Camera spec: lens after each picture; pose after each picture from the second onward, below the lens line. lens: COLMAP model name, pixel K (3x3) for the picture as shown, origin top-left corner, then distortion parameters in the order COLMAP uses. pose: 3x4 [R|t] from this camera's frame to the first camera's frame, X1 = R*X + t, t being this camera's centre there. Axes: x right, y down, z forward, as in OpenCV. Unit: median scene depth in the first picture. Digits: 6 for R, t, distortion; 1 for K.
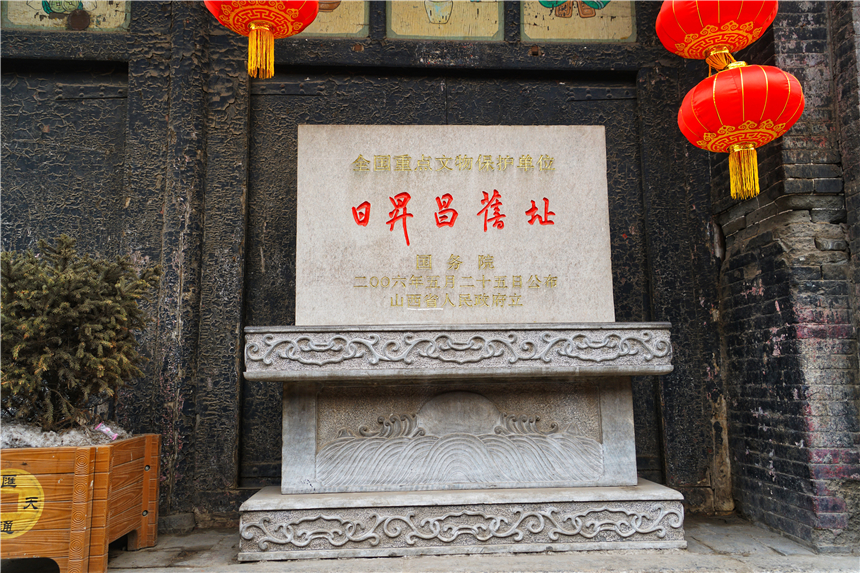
lens RADIAL K [[664.2, 0, 430.8], [0, 664.2, 285.7], [0, 0, 1]] dist [0.042288, 0.003897]
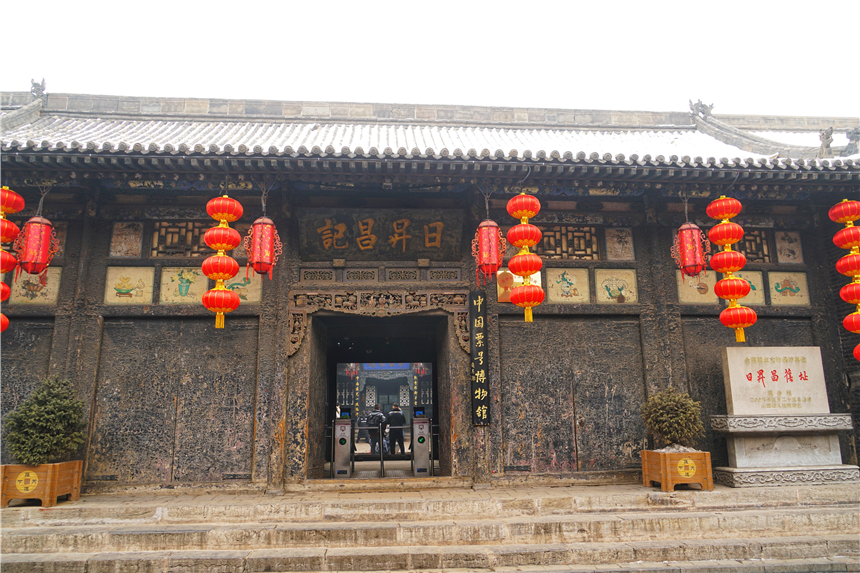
lens RADIAL K [[594.5, 0, 430.0], [0, 594.5, 287.6], [0, 0, 1]] dist [0.000458, 0.001818]
pose [[0.998266, 0.011511, 0.057724, -1.774726], [-0.007958, 0.998082, -0.061400, -0.345839], [-0.058320, 0.060834, 0.996443, -1.716330]]
